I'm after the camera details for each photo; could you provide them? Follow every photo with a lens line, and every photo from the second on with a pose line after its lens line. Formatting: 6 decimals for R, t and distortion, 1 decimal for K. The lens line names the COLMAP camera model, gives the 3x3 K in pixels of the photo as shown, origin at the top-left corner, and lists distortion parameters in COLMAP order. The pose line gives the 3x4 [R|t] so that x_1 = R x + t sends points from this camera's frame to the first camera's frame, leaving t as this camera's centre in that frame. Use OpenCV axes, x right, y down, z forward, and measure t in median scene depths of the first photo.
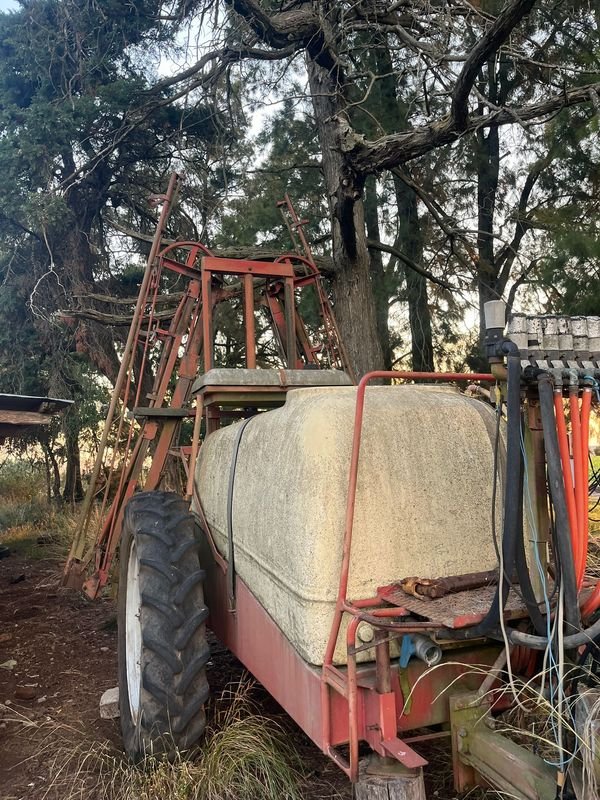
lens RADIAL K [[605.4, 0, 297.4], [0, 605.4, 401.3], [0, 0, 1]] dist [0.024768, -0.024479]
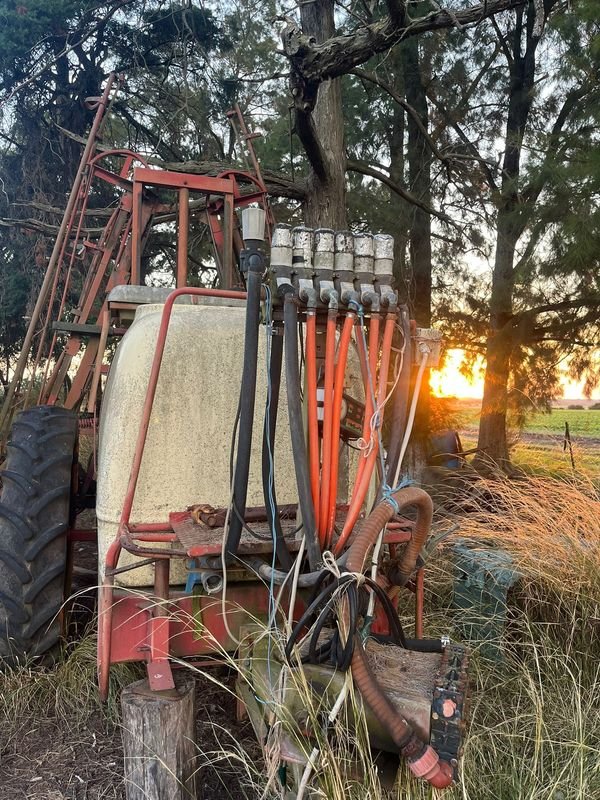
lens RADIAL K [[605.4, 0, 299.4], [0, 605.4, 398.6], [0, 0, 1]] dist [0.024768, -0.024479]
pose [[0.996540, 0.065789, -0.050784, 0.279068], [-0.060079, 0.992467, 0.106769, 0.007998], [0.057426, -0.103349, 0.992986, 0.053297]]
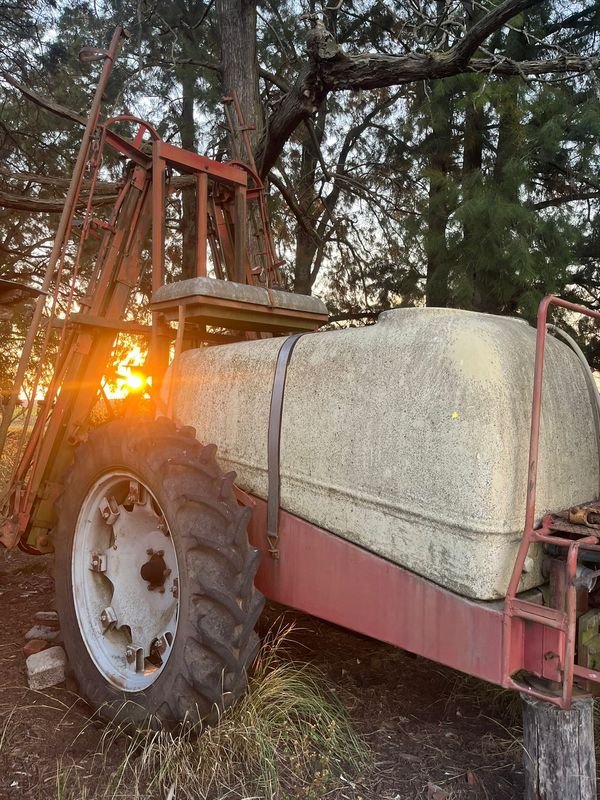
lens RADIAL K [[605.4, 0, 299.6], [0, 605.4, 398.7], [0, 0, 1]] dist [0.024768, -0.024479]
pose [[0.912117, 0.057038, 0.405942, -0.472924], [-0.091790, 0.993546, 0.066644, 0.064102], [-0.399520, -0.098048, 0.911466, 0.208925]]
